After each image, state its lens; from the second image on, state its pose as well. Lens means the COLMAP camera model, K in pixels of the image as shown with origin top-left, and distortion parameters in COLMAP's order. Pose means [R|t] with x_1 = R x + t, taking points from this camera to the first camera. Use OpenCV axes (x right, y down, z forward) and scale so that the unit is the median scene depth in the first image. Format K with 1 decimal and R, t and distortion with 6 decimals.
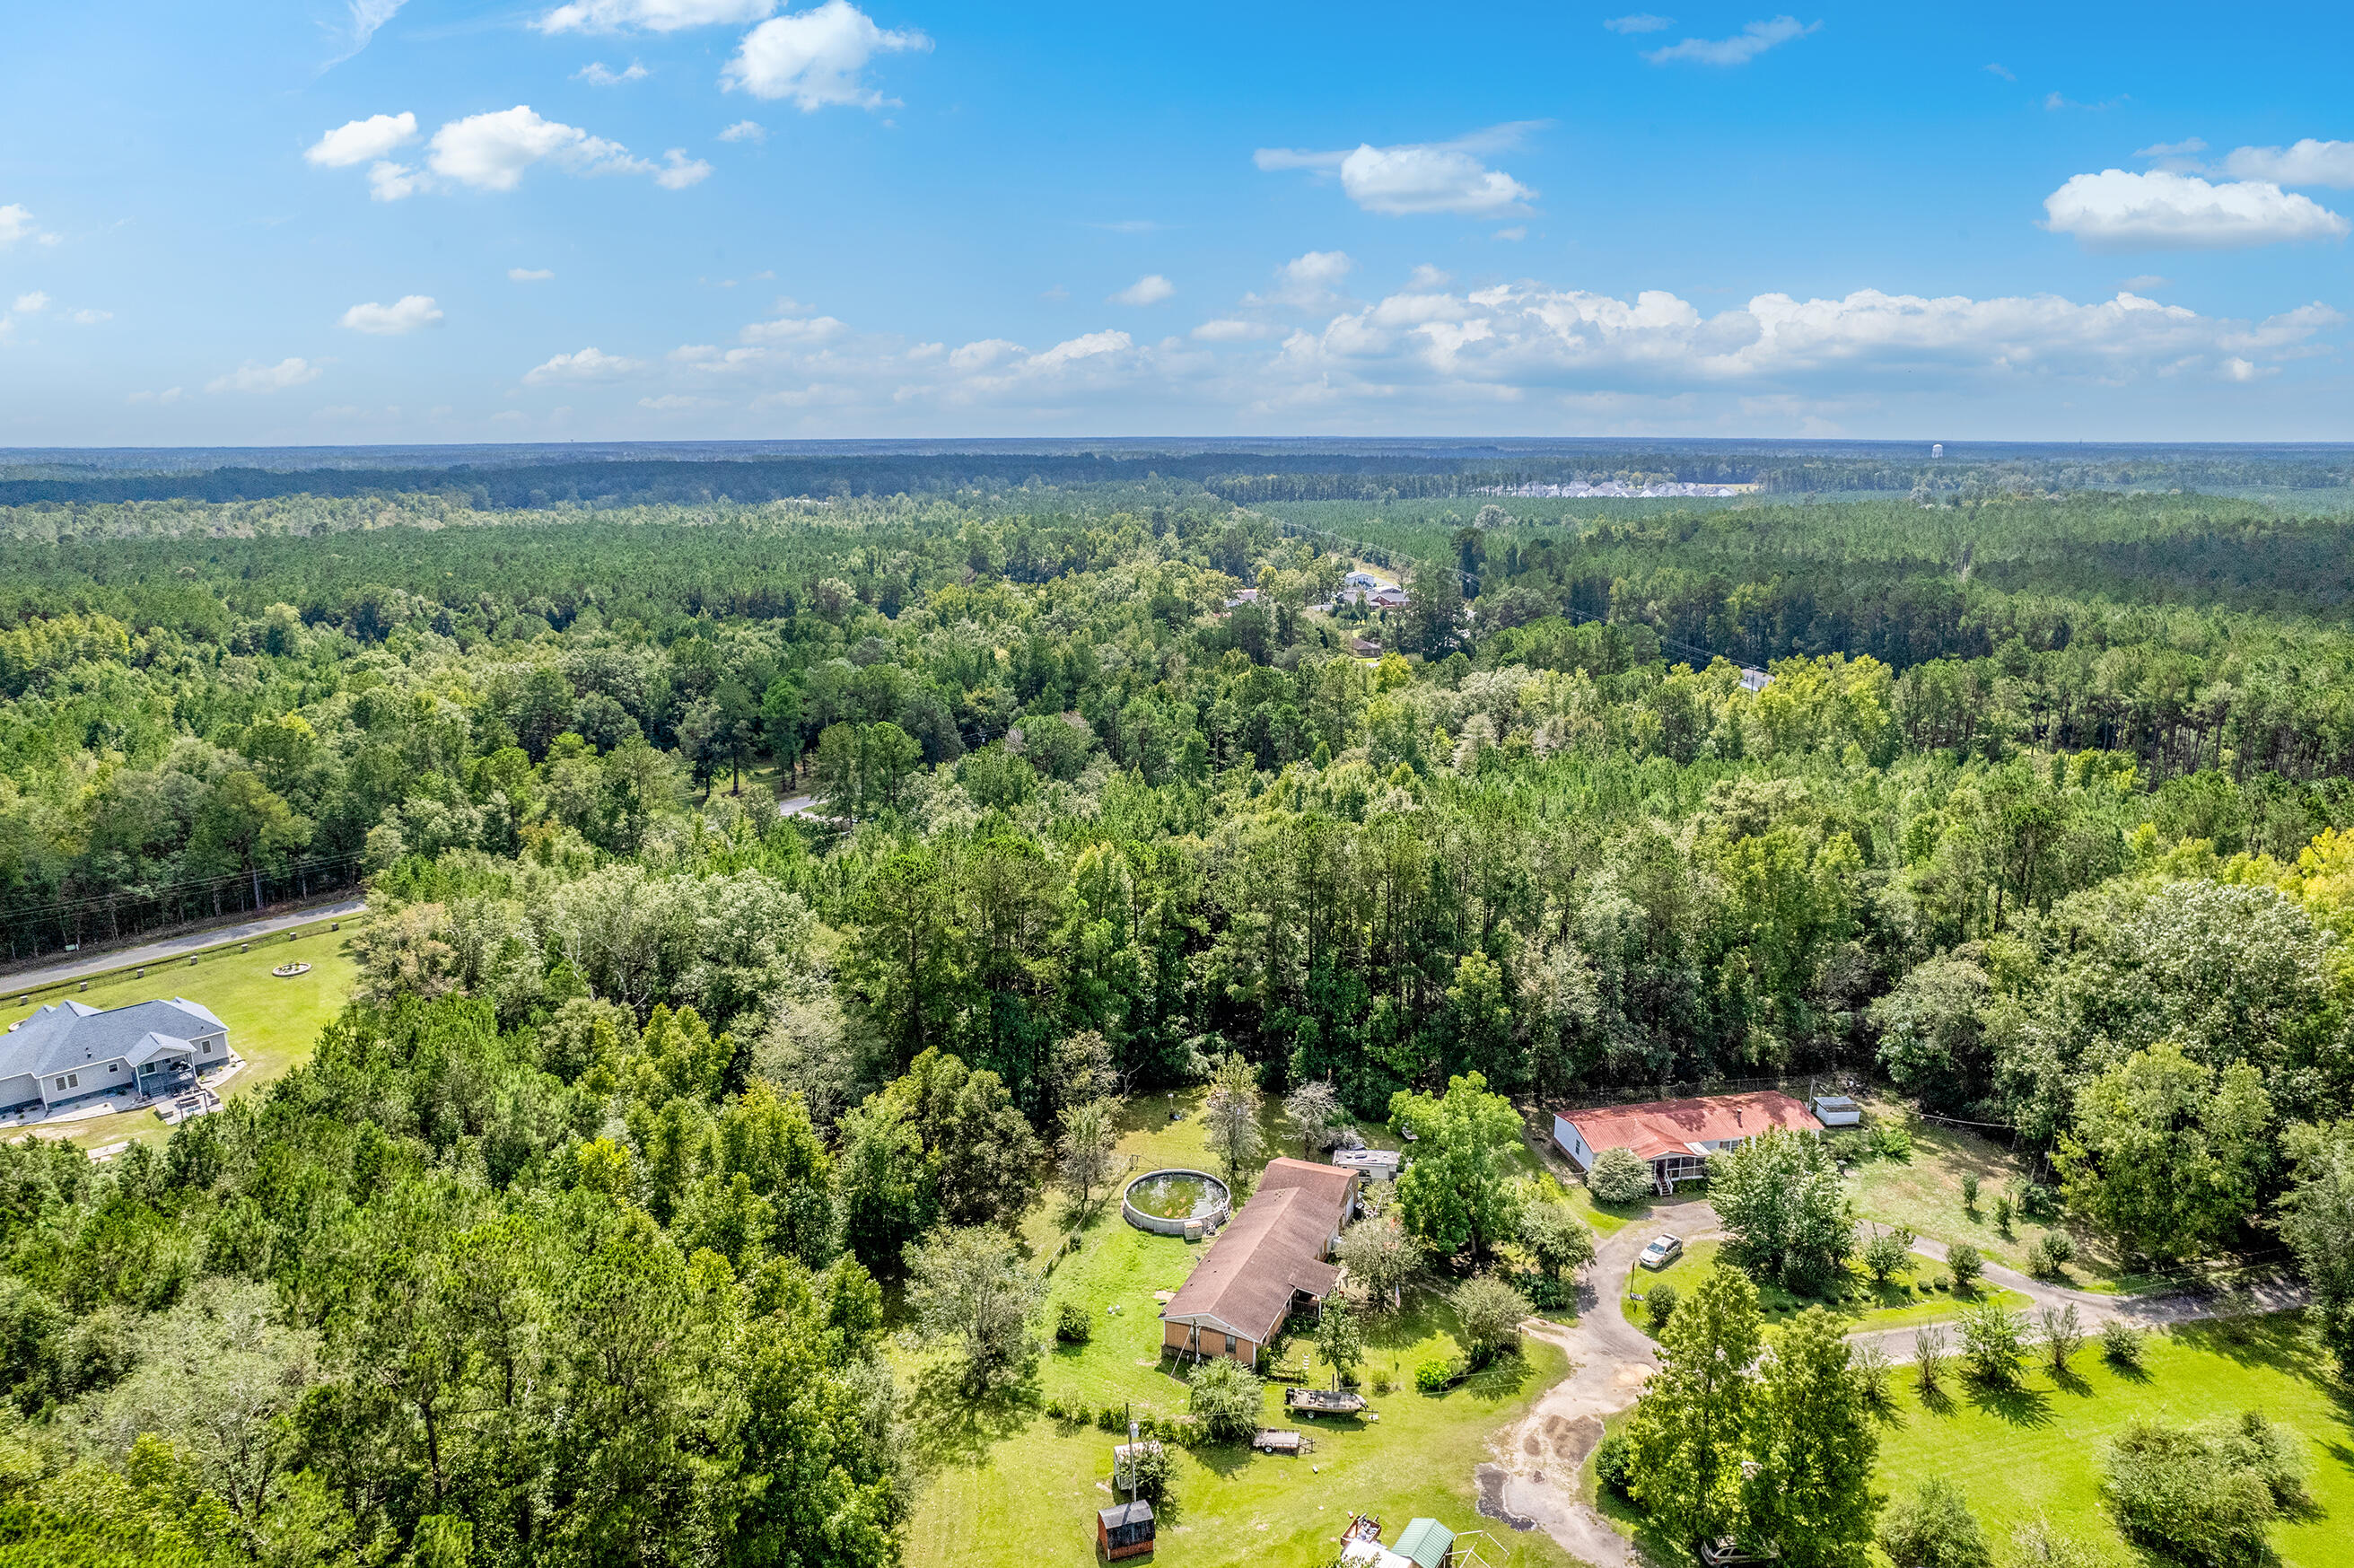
lens RADIAL K [[1517.6, 0, 1181.0], [0, 1517.6, 805.5], [0, 0, 1]] dist [-0.075163, 0.065697]
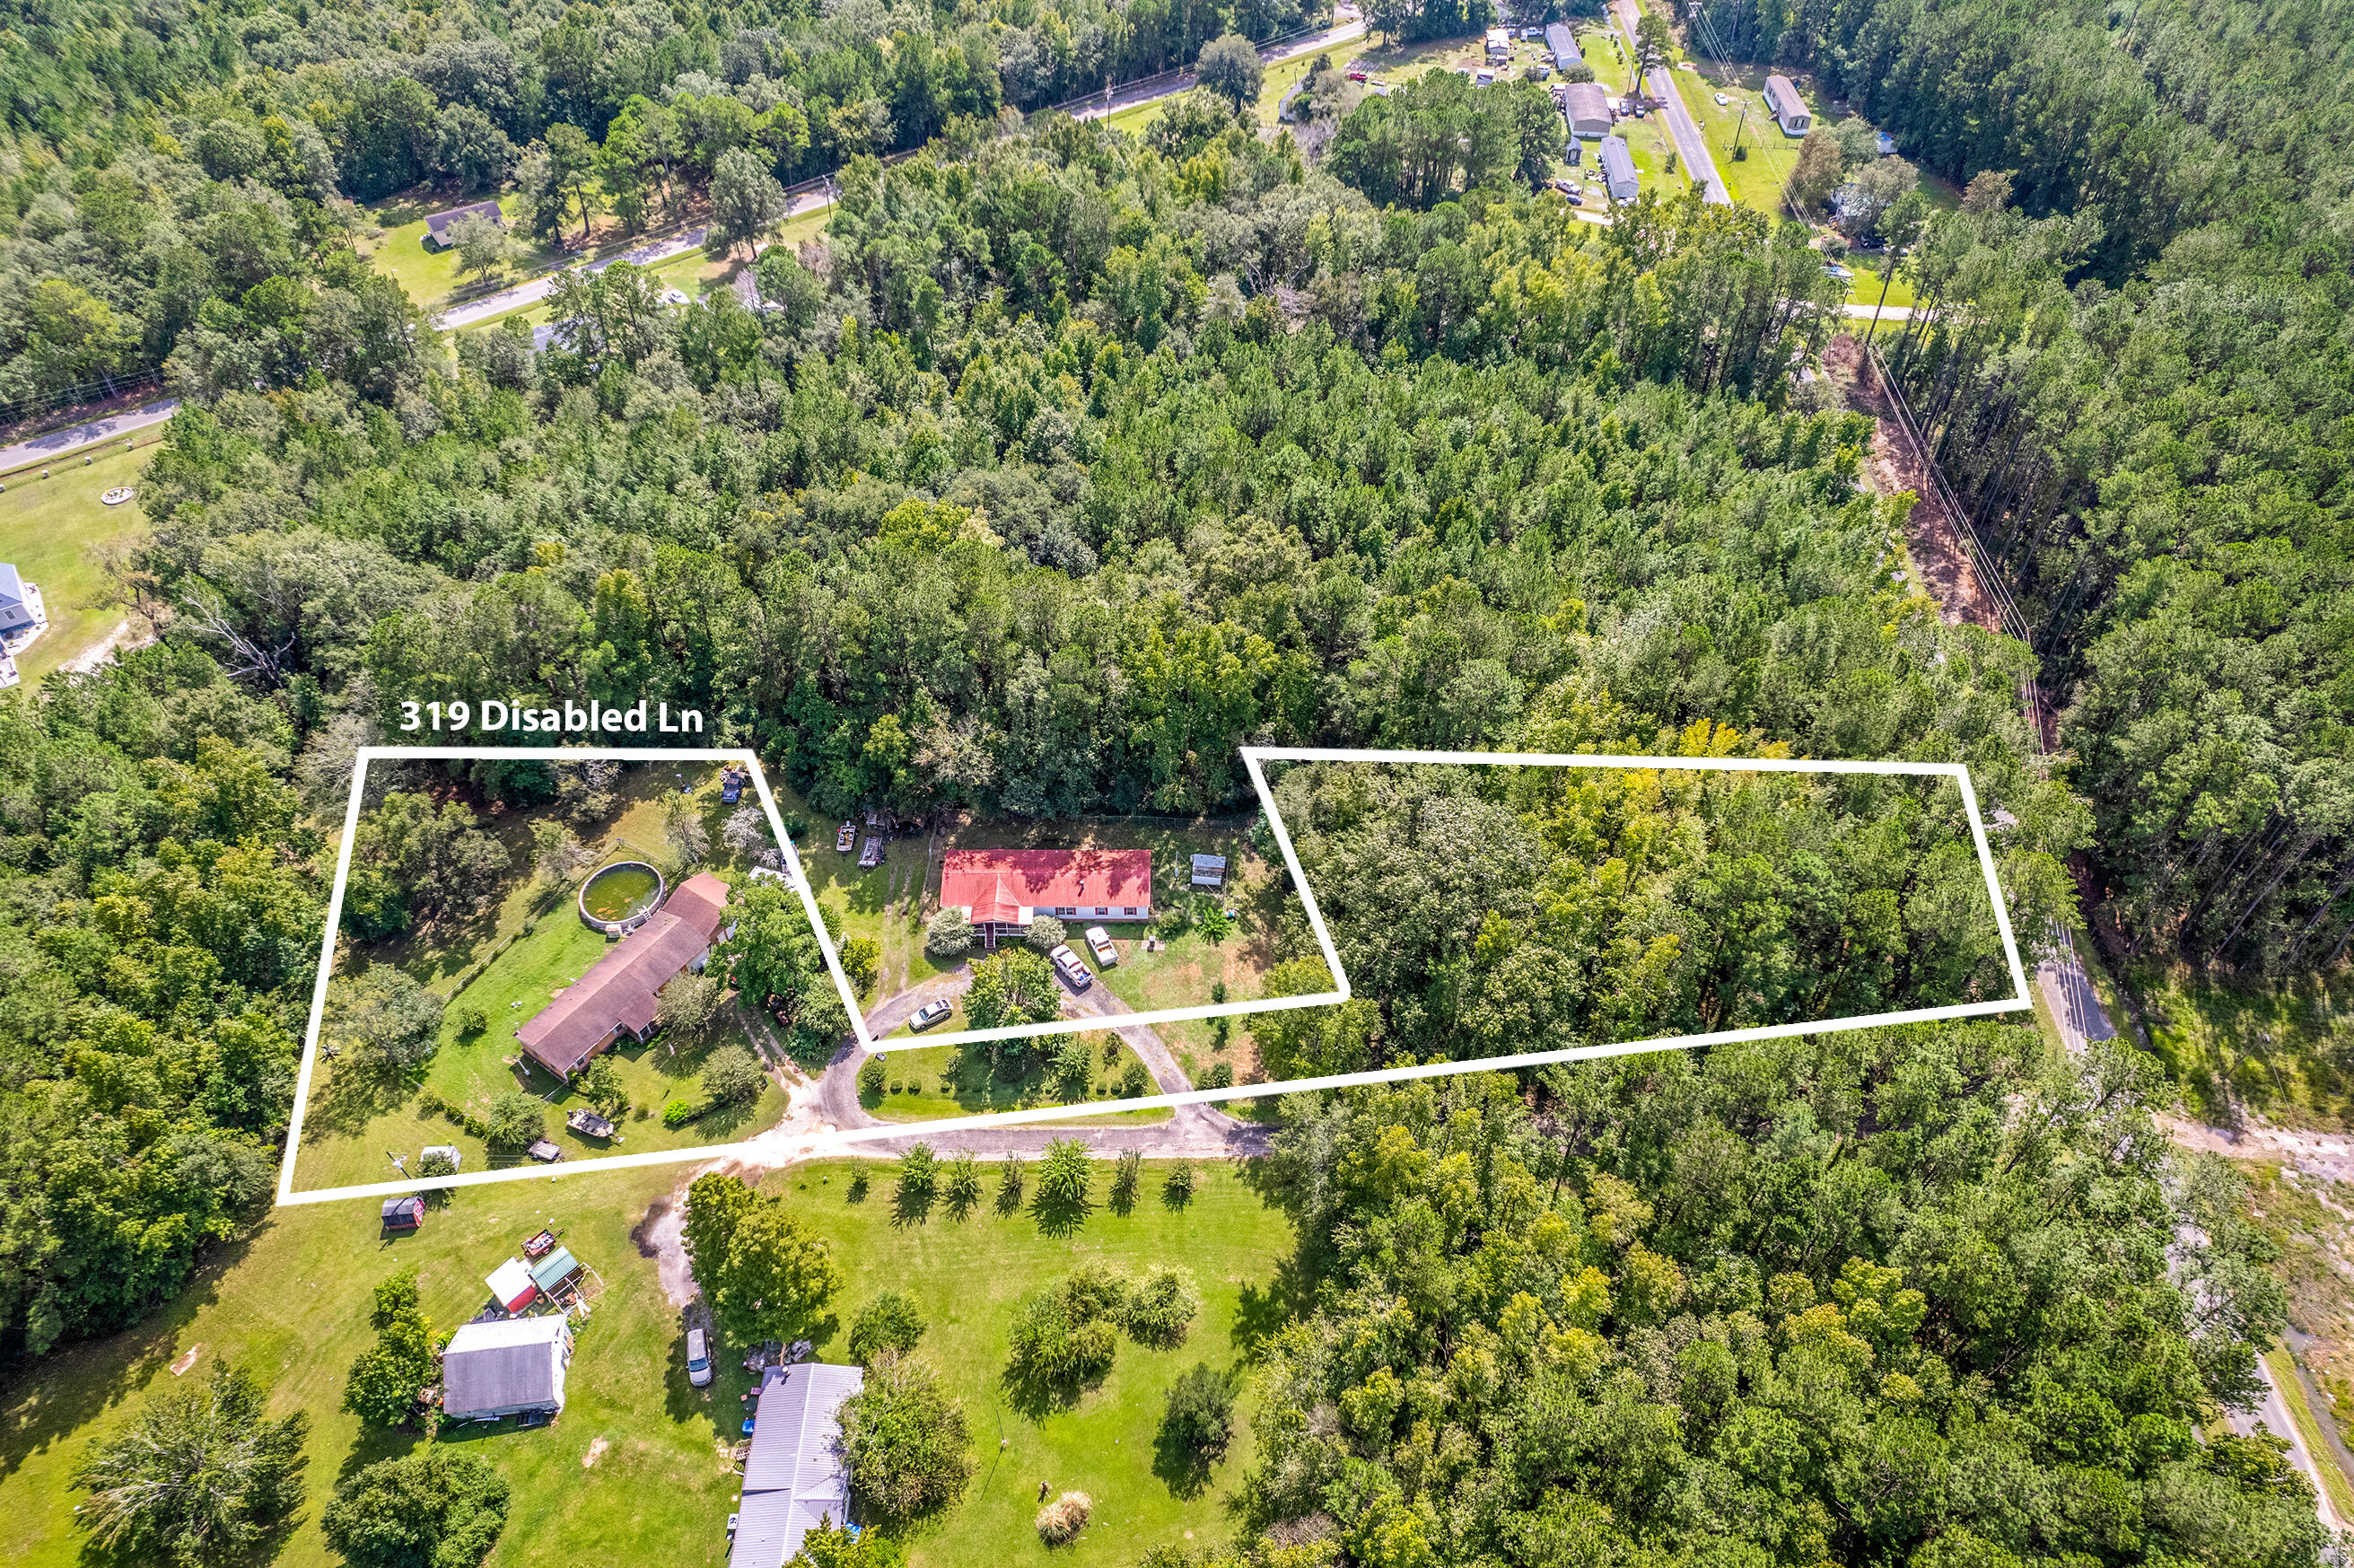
lens RADIAL K [[1525.2, 0, 1177.4], [0, 1525.2, 795.5], [0, 0, 1]] dist [-0.078741, 0.071574]
pose [[0.981428, 0.138743, -0.132472, 0.586283], [-0.049365, 0.849982, 0.524493, -0.483794], [0.185369, -0.508213, 0.841046, 0.035386]]
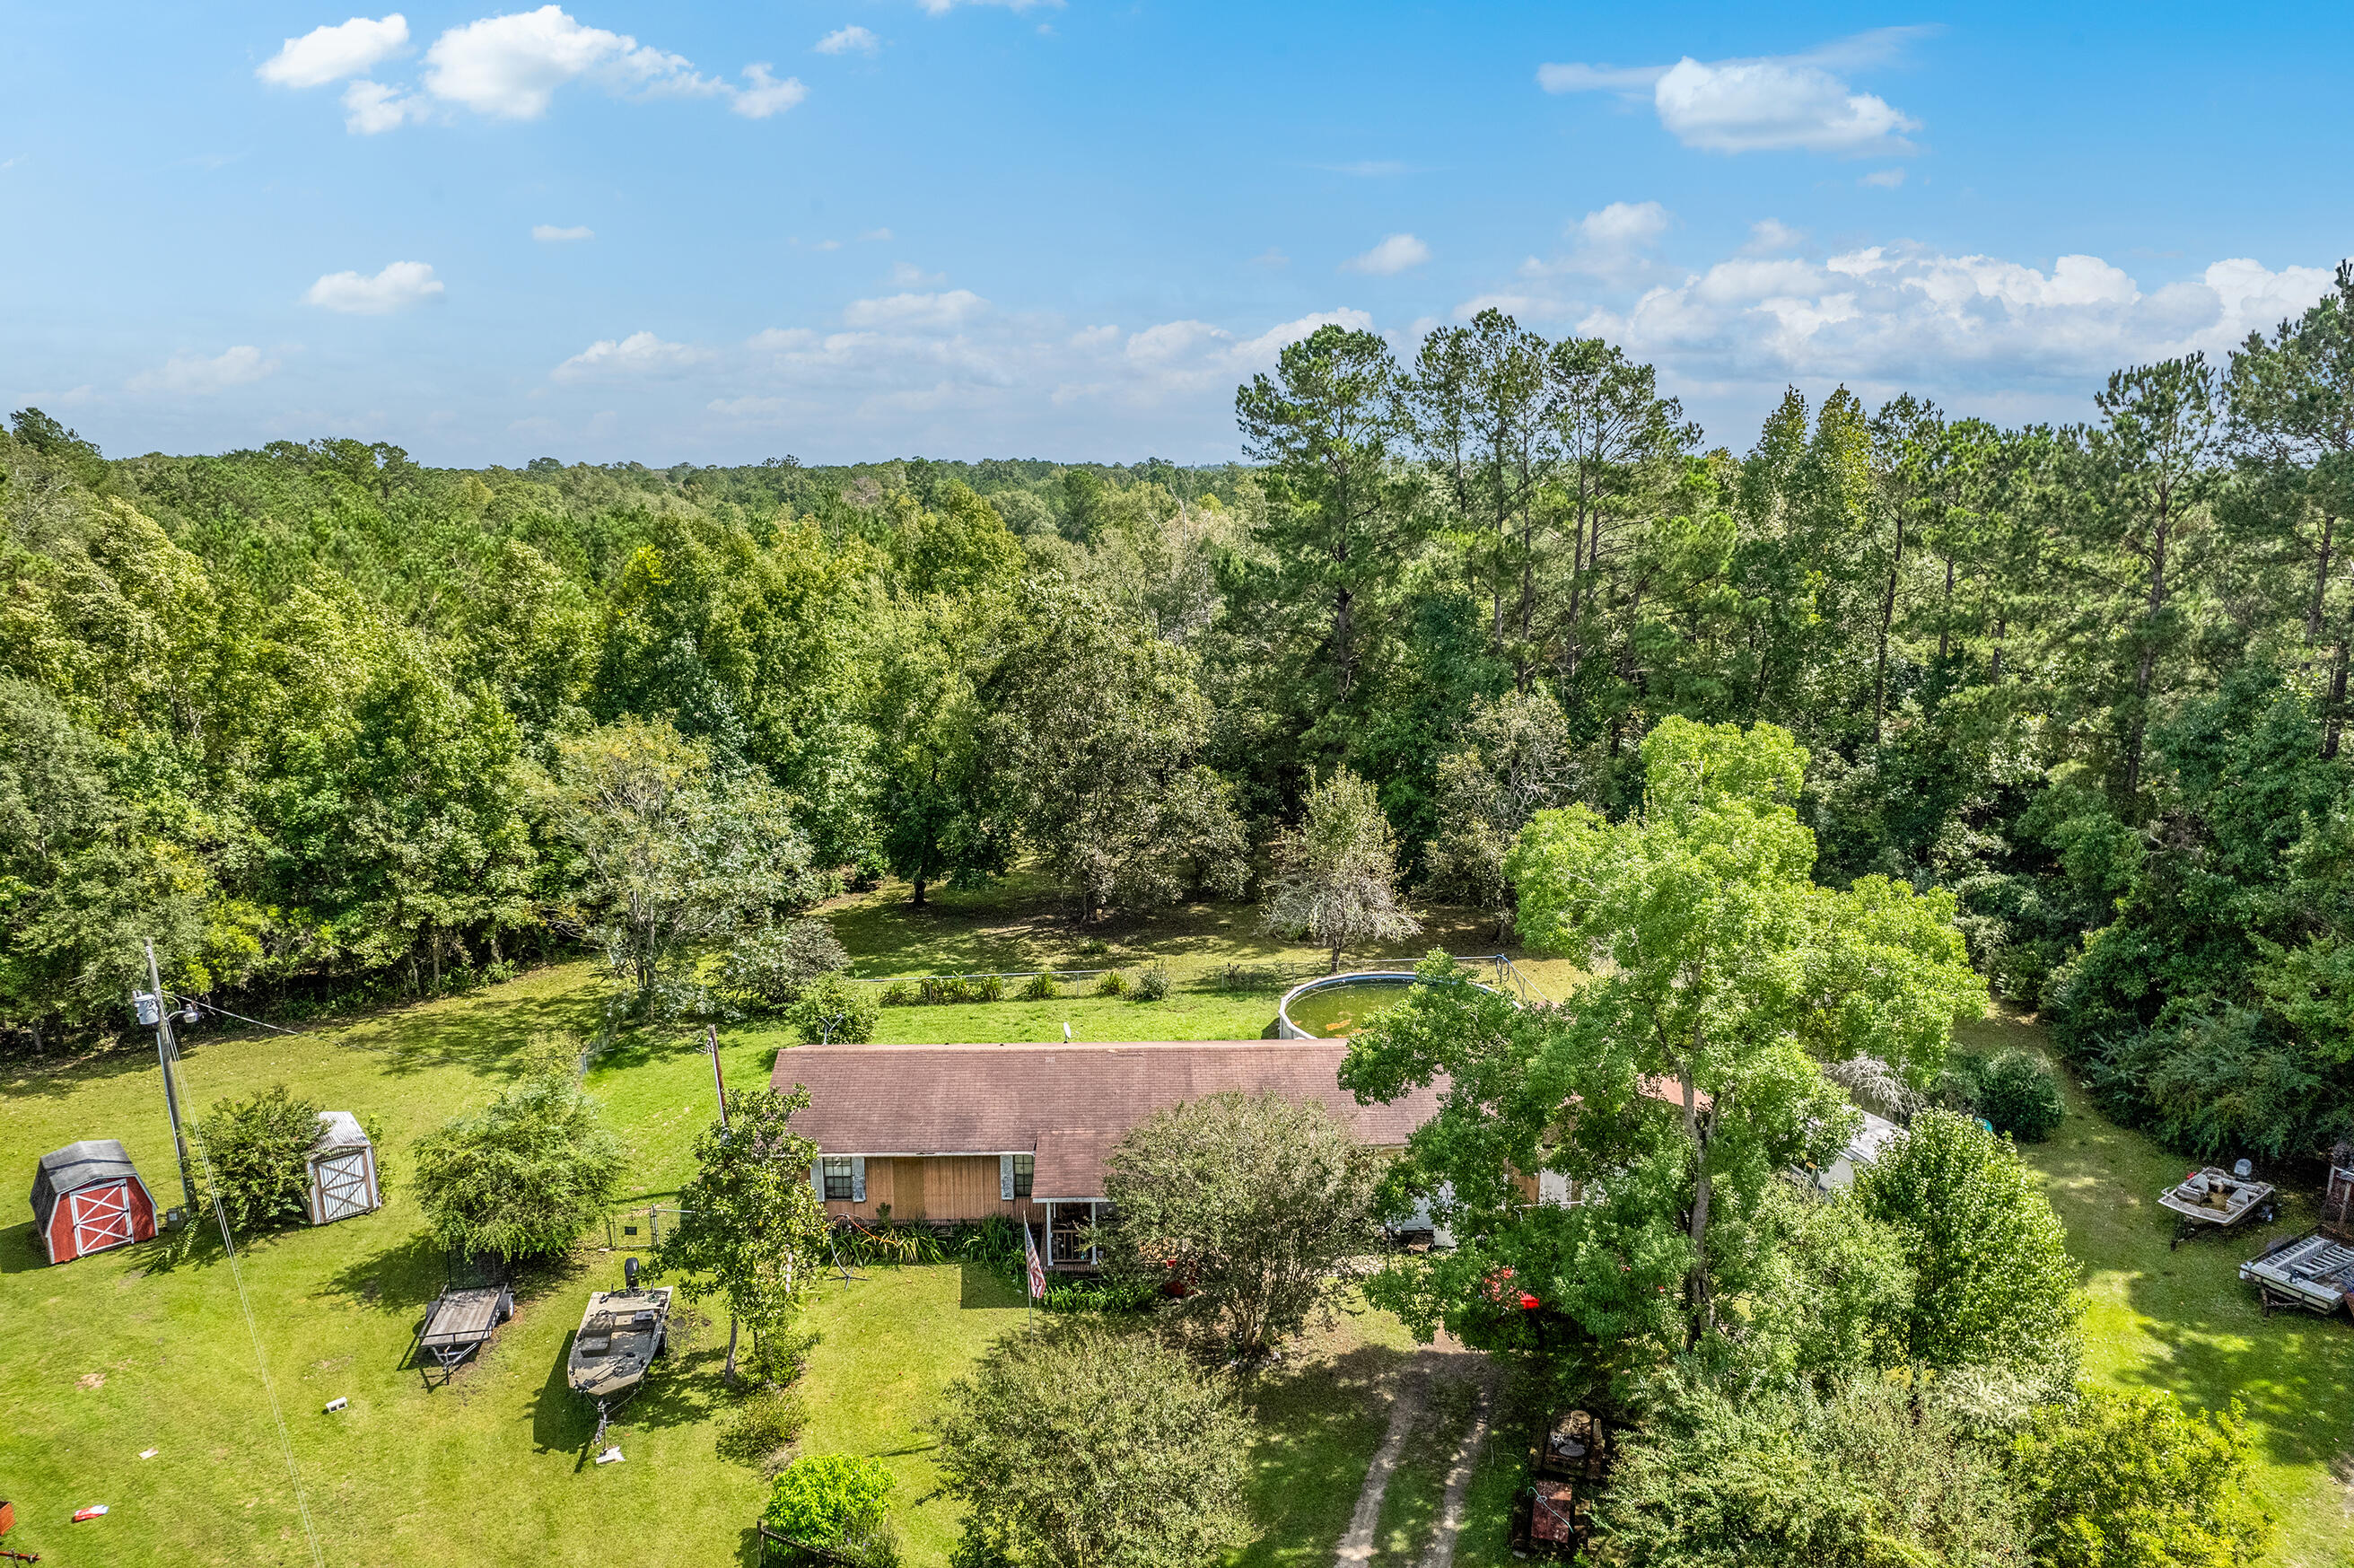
lens RADIAL K [[1510.3, 0, 1177.0], [0, 1510.3, 784.0], [0, 0, 1]] dist [-0.087069, 0.079529]
pose [[0.428157, 0.182193, -0.885148, 0.314610], [-0.219922, 0.971027, 0.093490, 0.157079], [0.876536, 0.154635, 0.455820, 0.688900]]
